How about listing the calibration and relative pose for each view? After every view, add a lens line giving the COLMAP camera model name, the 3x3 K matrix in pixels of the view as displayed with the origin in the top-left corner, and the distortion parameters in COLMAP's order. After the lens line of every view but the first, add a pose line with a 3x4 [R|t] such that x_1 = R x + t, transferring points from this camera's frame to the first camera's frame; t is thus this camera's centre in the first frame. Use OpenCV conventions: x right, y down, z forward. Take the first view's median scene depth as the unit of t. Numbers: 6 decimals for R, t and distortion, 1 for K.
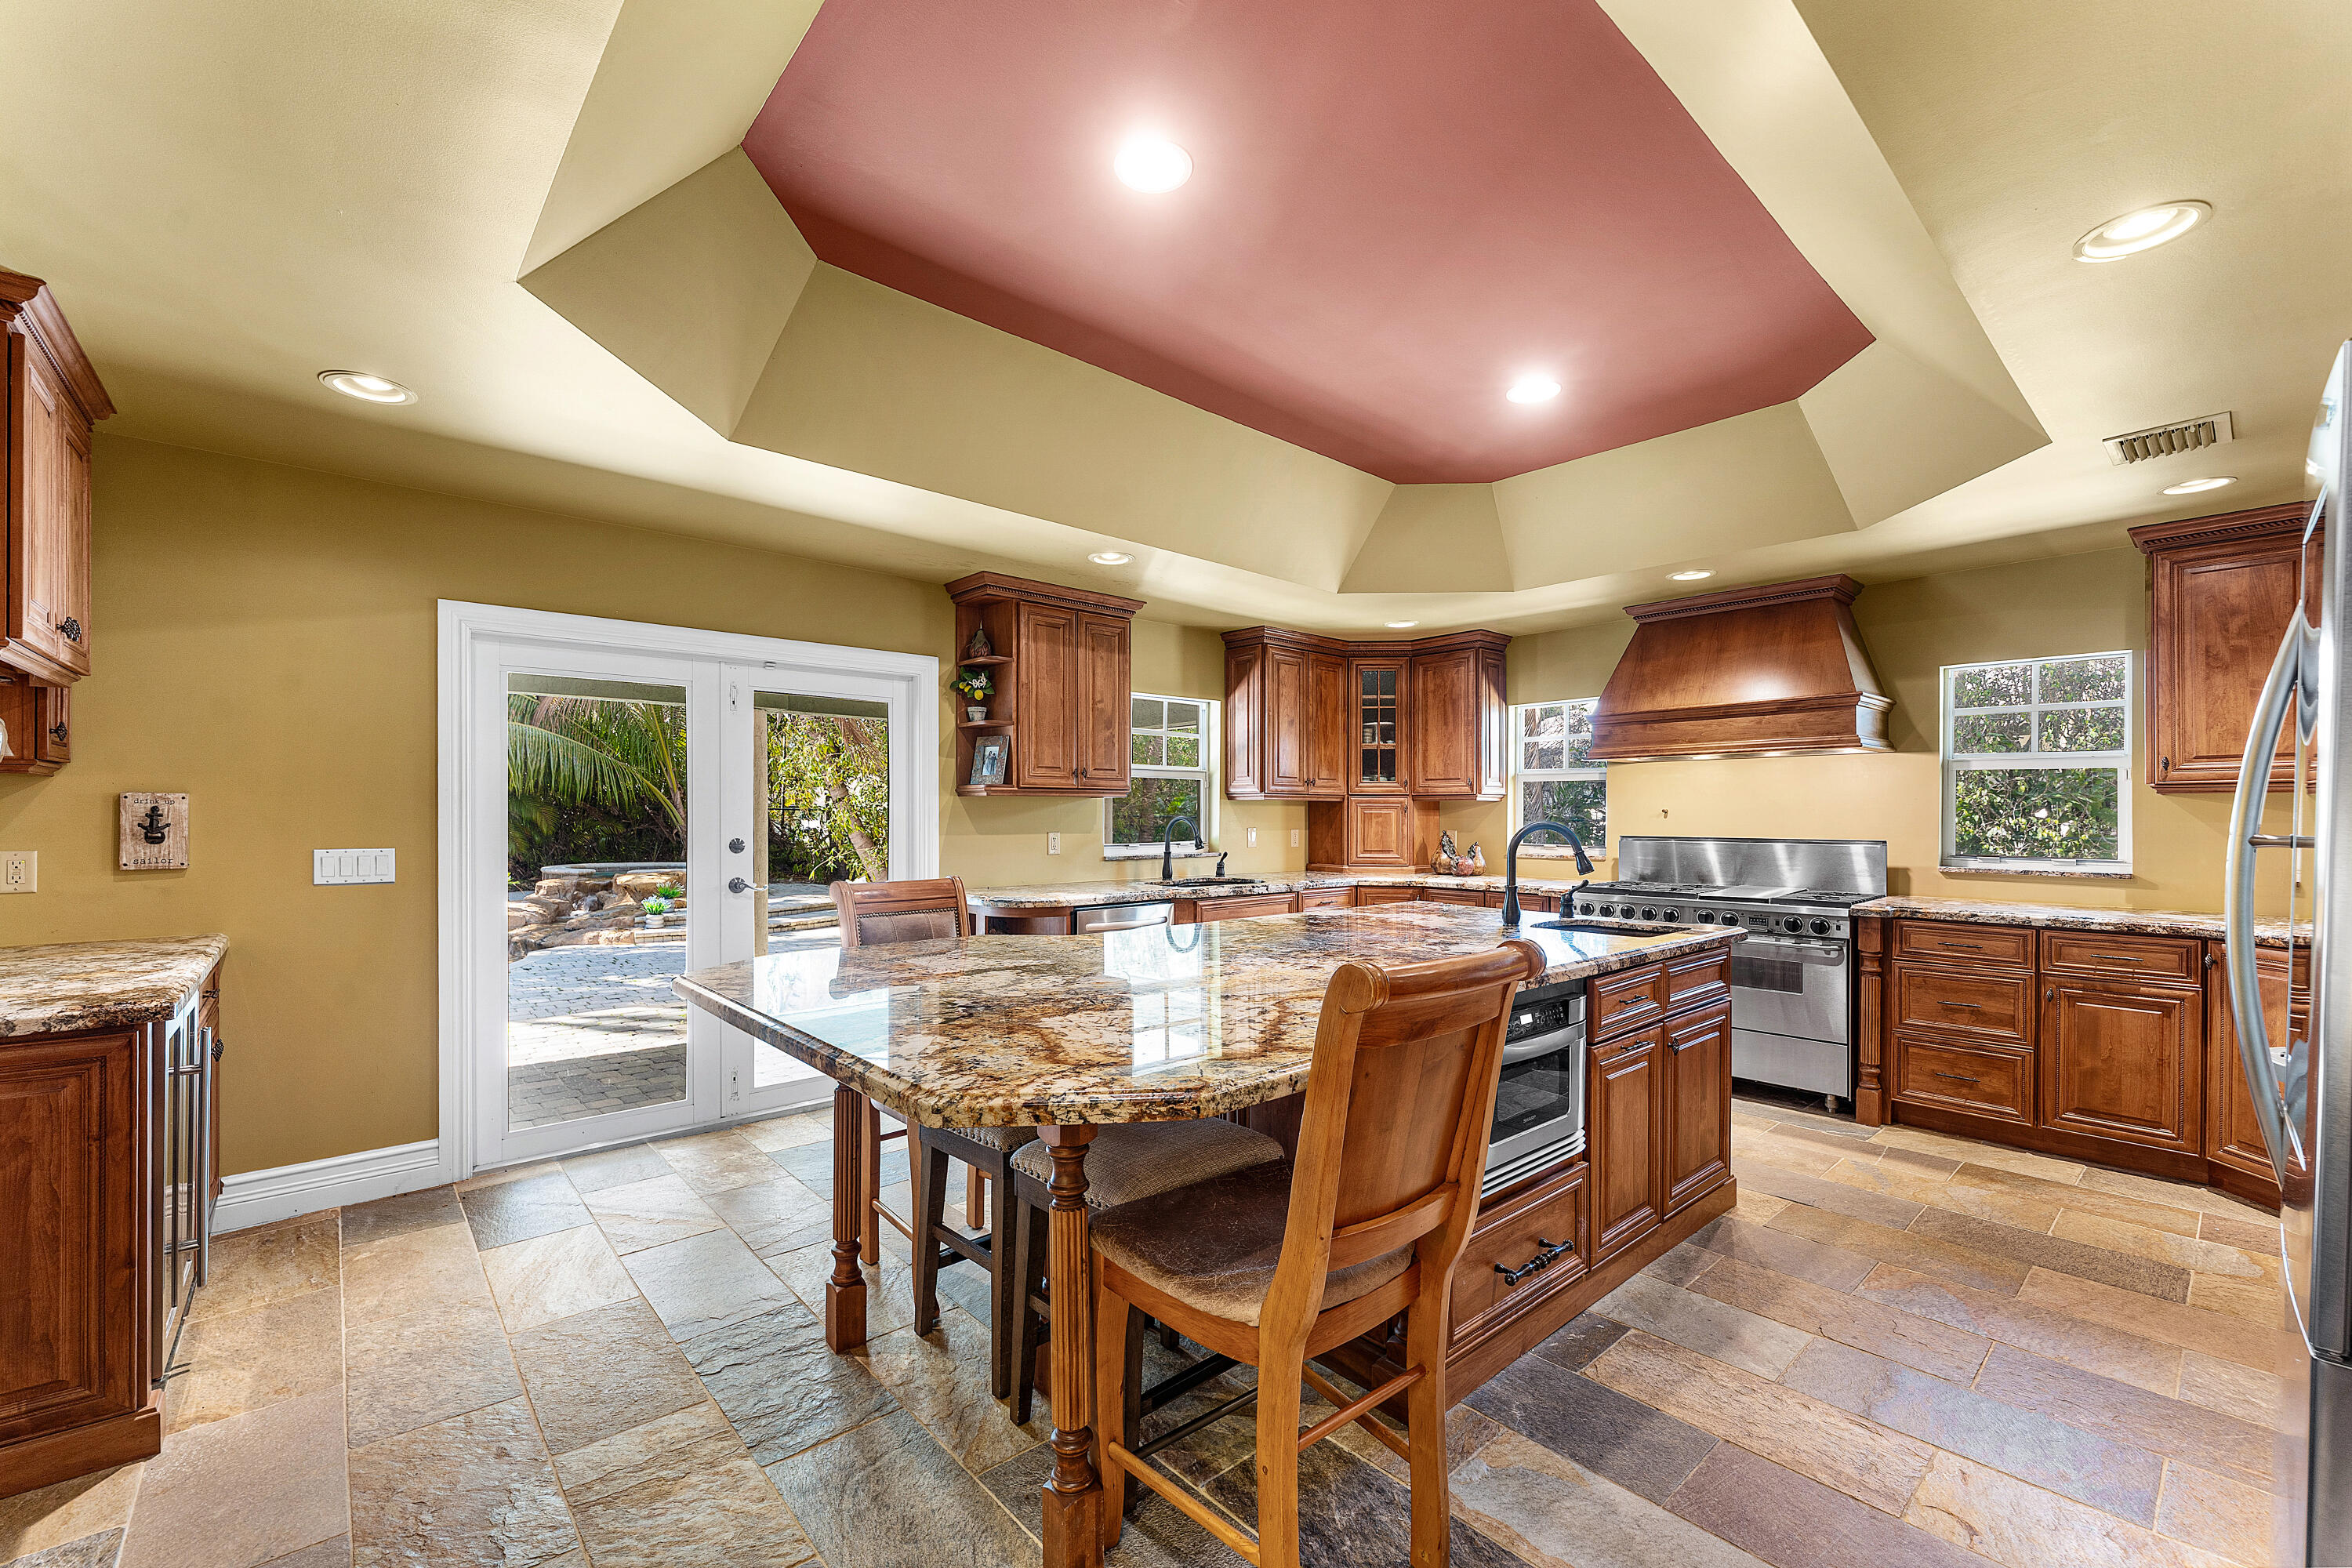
lens RADIAL K [[961.5, 0, 1179.2], [0, 961.5, 799.8], [0, 0, 1]] dist [-0.002518, 0.000297]
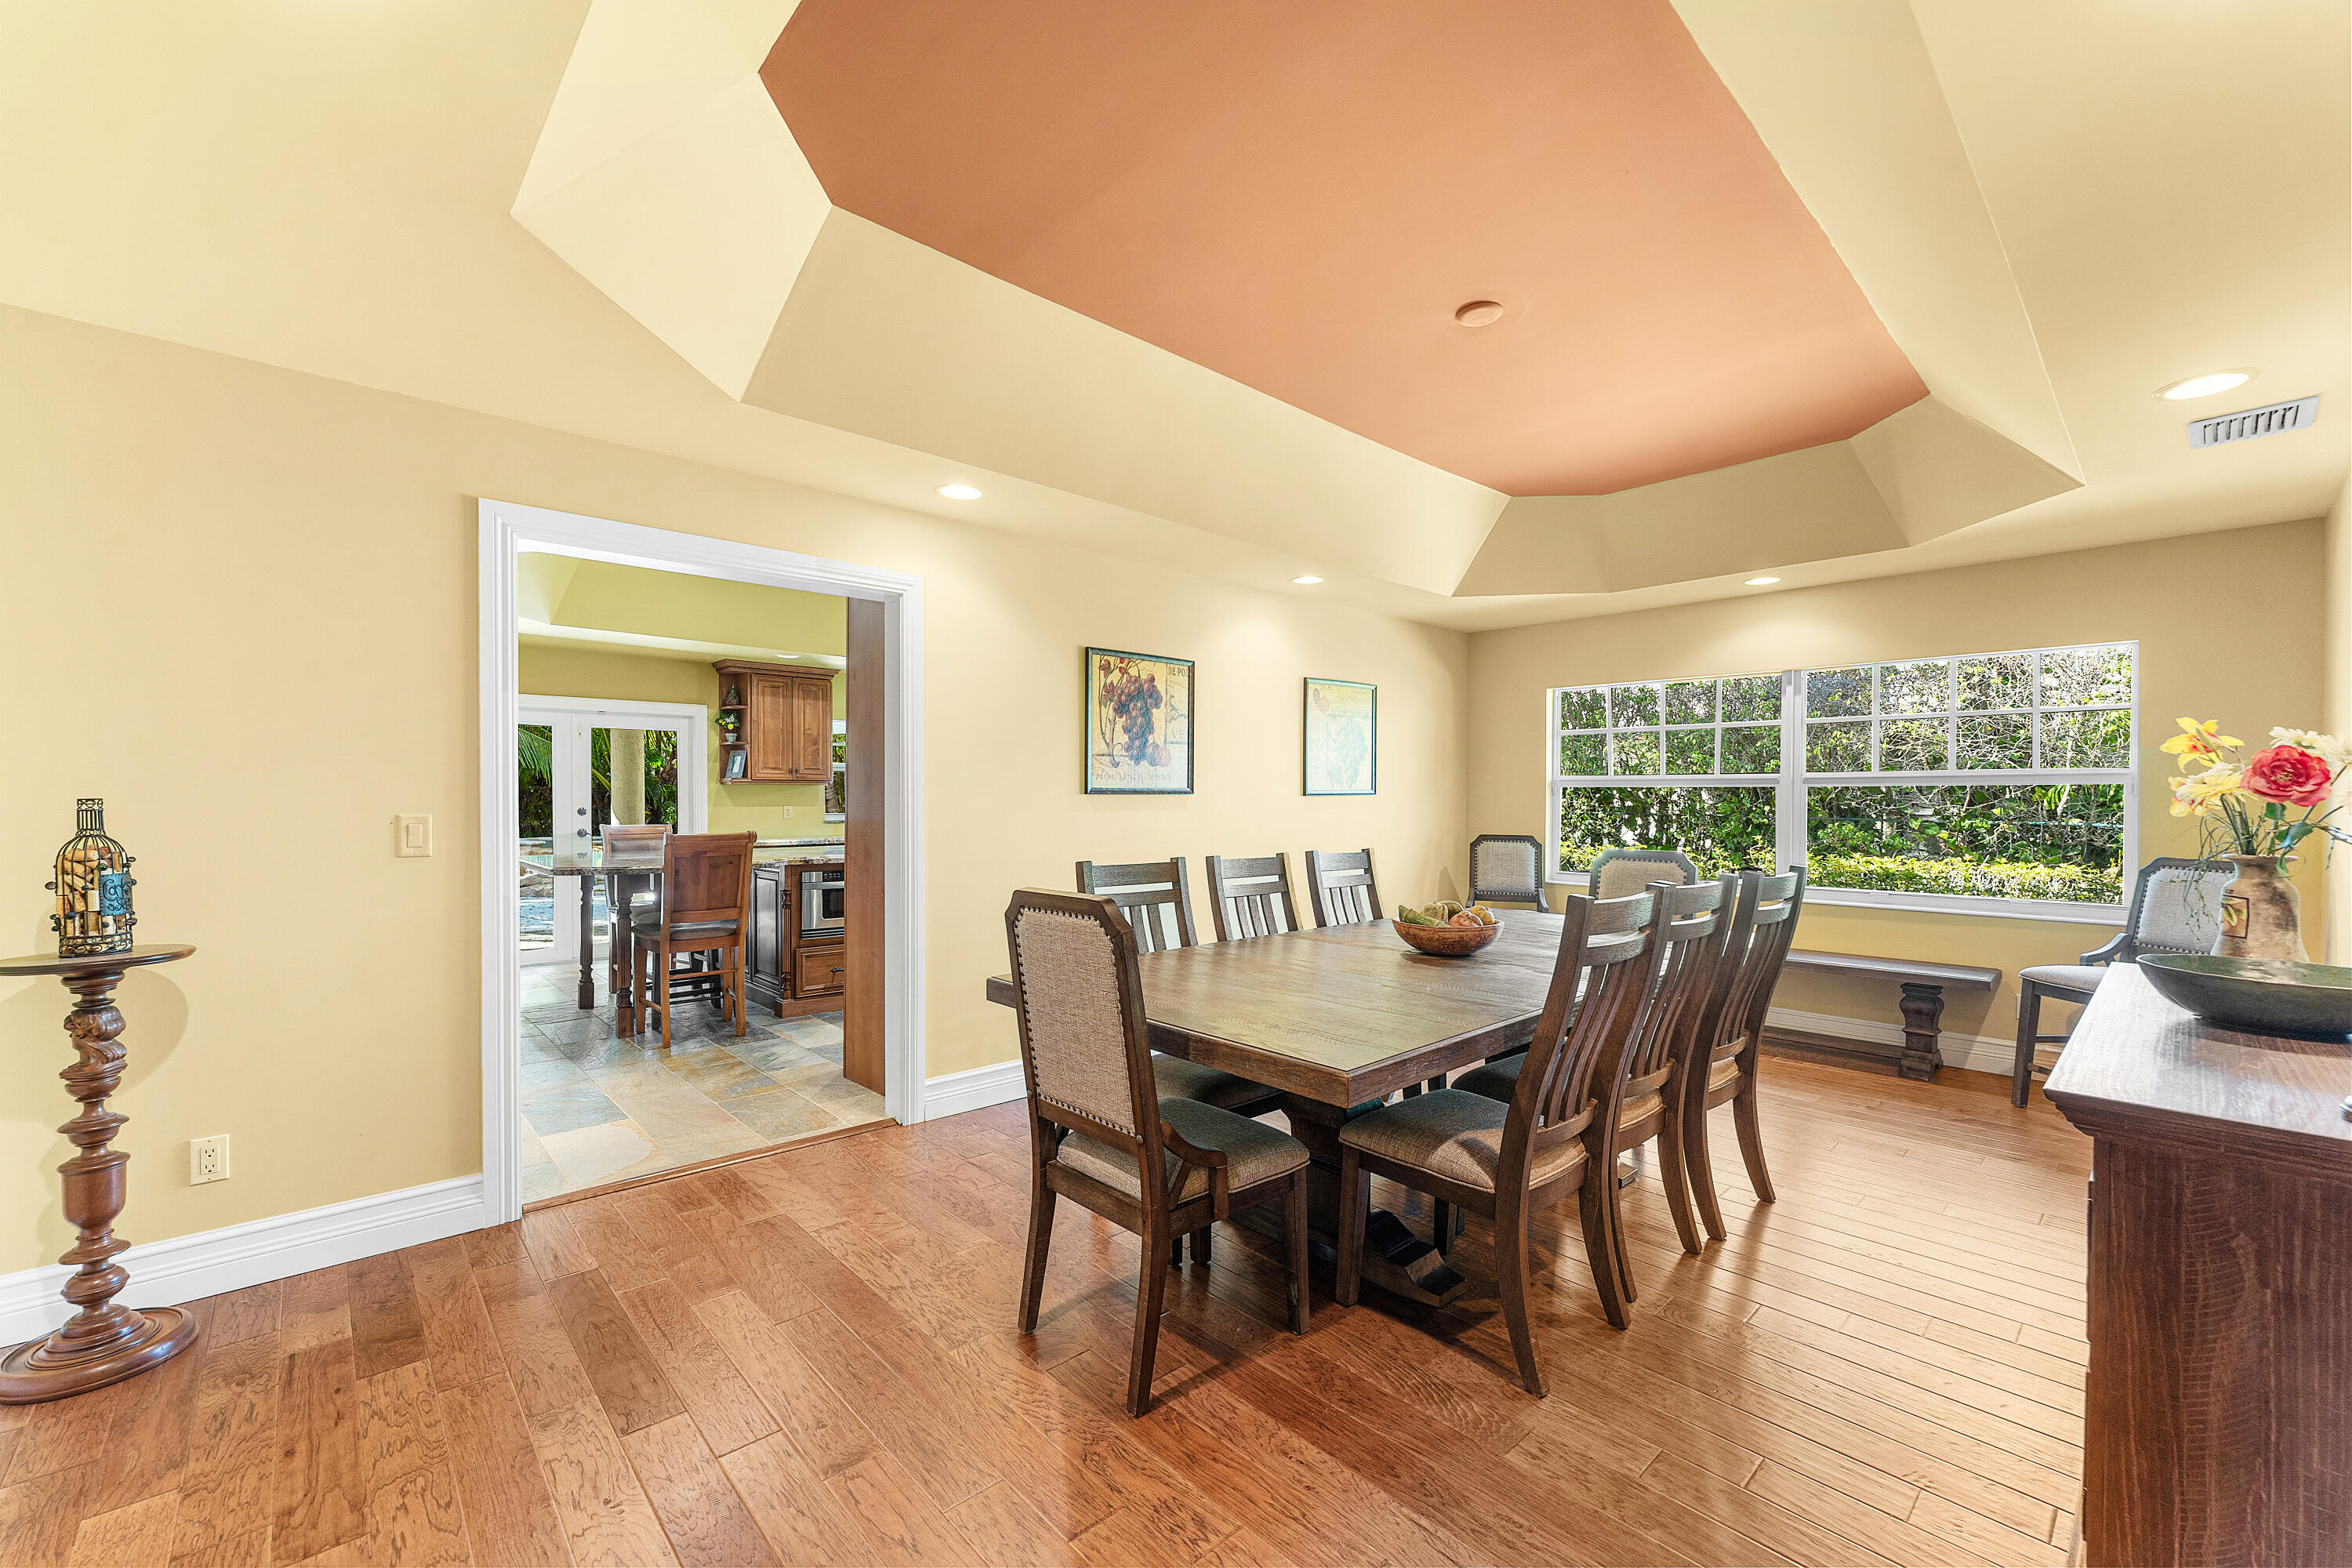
lens RADIAL K [[961.5, 0, 1186.1], [0, 961.5, 803.5], [0, 0, 1]] dist [-0.002518, 0.000297]
pose [[0.999983, -0.001469, -0.005652, 0.654587], [0.001570, 0.999838, 0.017948, 0.000623], [0.005625, -0.017957, 0.999823, -0.774388]]
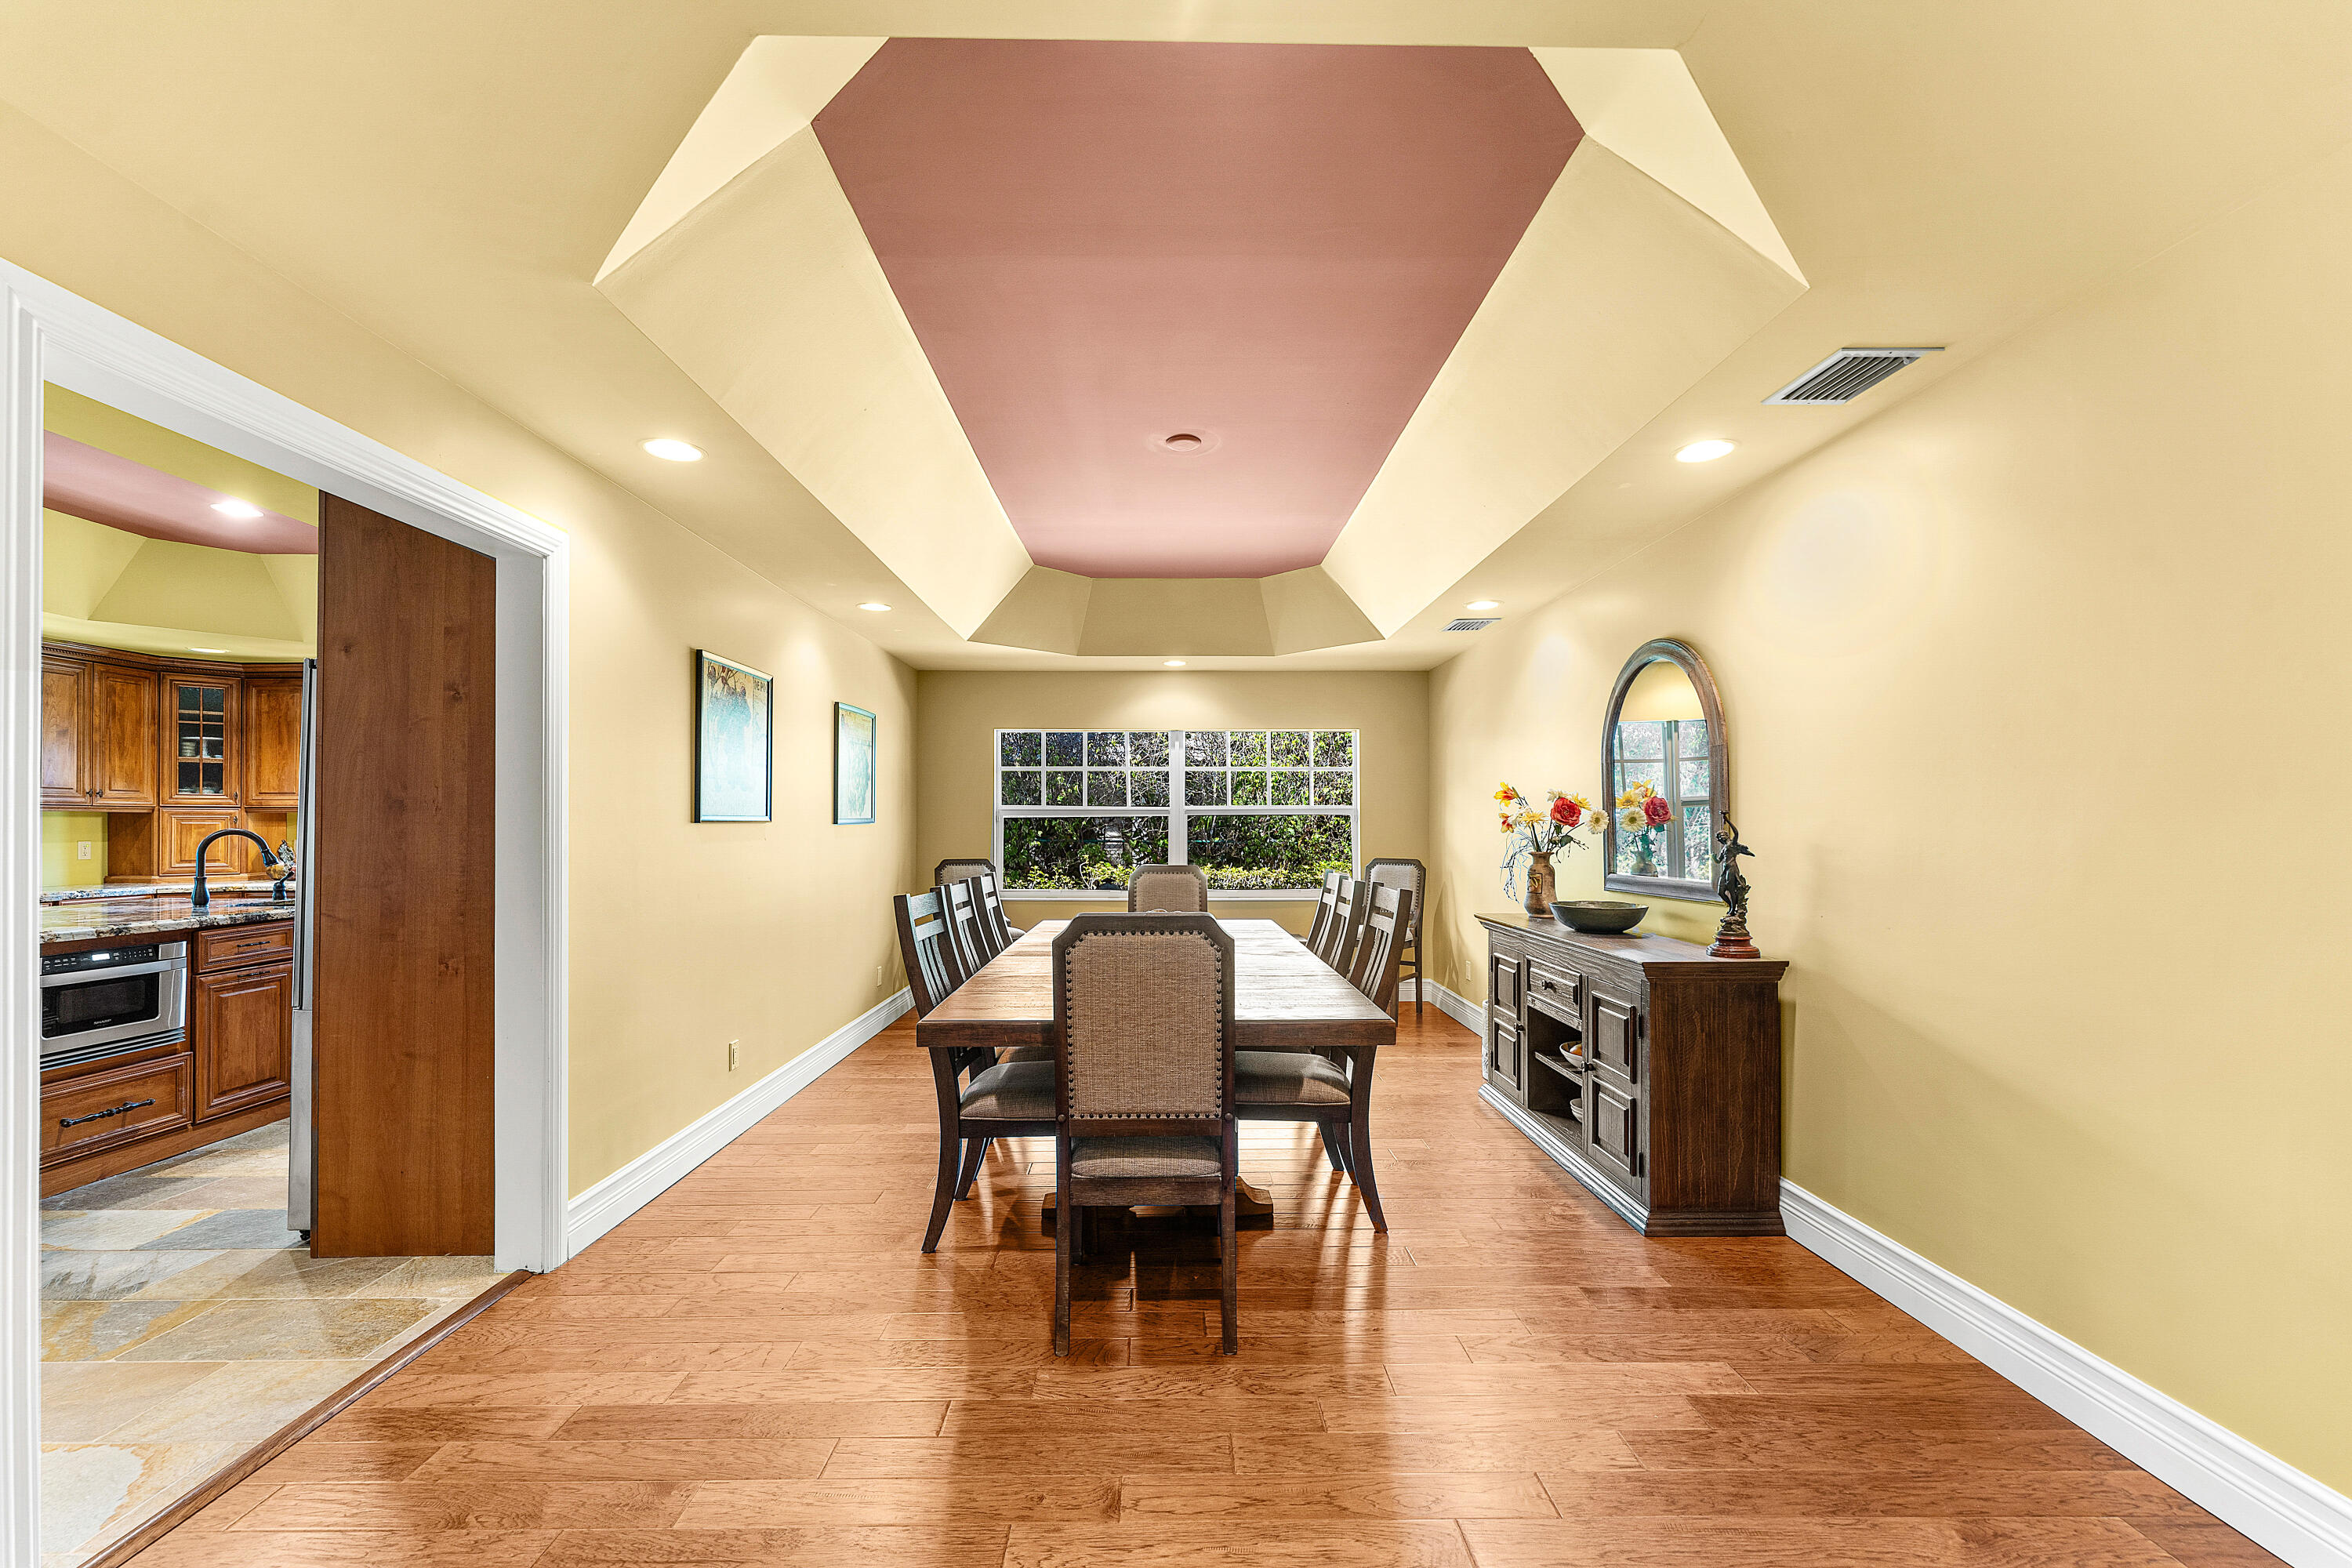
lens RADIAL K [[961.5, 0, 1172.7], [0, 961.5, 812.5], [0, 0, 1]] dist [-0.002518, 0.000297]
pose [[0.667234, 0.003126, 0.744841, 0.184022], [-0.003278, 0.999994, -0.001260, -0.001329], [-0.744841, -0.001601, 0.667240, -0.649509]]
